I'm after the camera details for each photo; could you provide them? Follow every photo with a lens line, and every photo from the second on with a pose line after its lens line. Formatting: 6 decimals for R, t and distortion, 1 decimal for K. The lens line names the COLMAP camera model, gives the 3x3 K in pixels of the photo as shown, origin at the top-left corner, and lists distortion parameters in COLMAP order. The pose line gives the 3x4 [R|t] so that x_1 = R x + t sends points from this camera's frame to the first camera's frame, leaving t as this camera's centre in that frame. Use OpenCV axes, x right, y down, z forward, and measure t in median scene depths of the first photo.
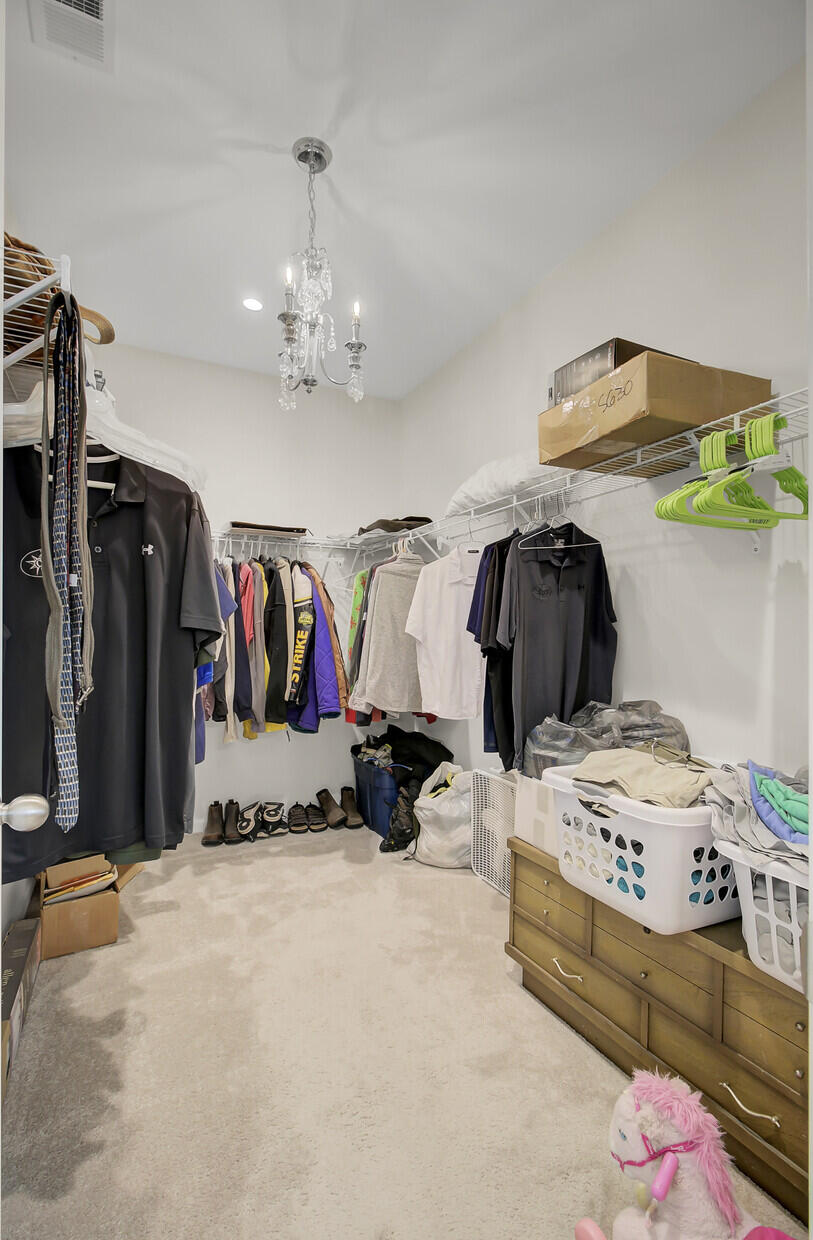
lens RADIAL K [[592.9, 0, 406.5], [0, 592.9, 620.0], [0, 0, 1]] dist [-0.056072, 0.062334]
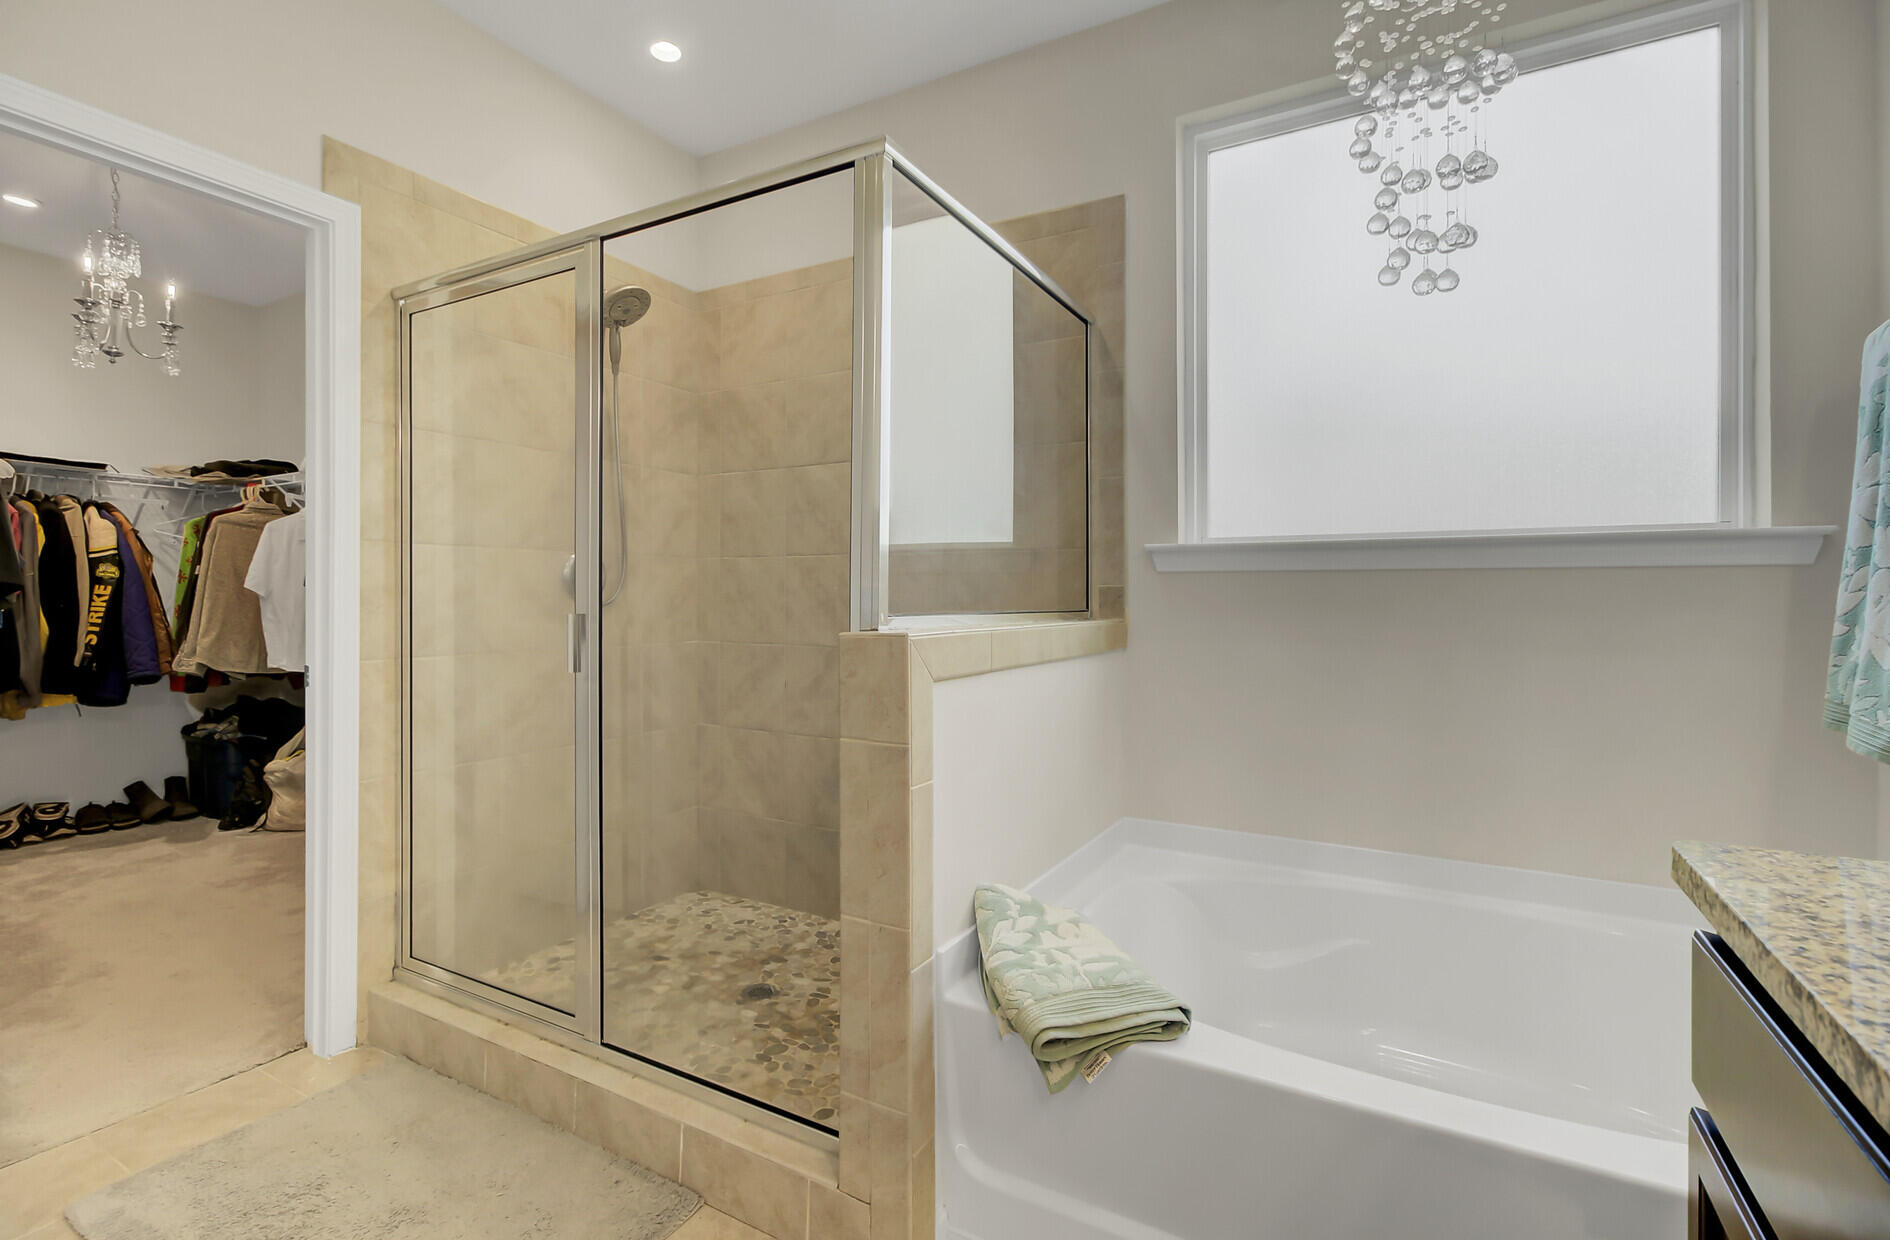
lens RADIAL K [[880.7, 0, 945.7], [0, 880.7, 595.8], [0, 0, 1]] dist [0.001426, 0.000210]
pose [[0.827645, 0.003550, 0.561241, 0.116475], [-0.016759, 0.999690, 0.018391, -0.010256], [-0.561002, -0.024627, 0.827448, -0.730416]]
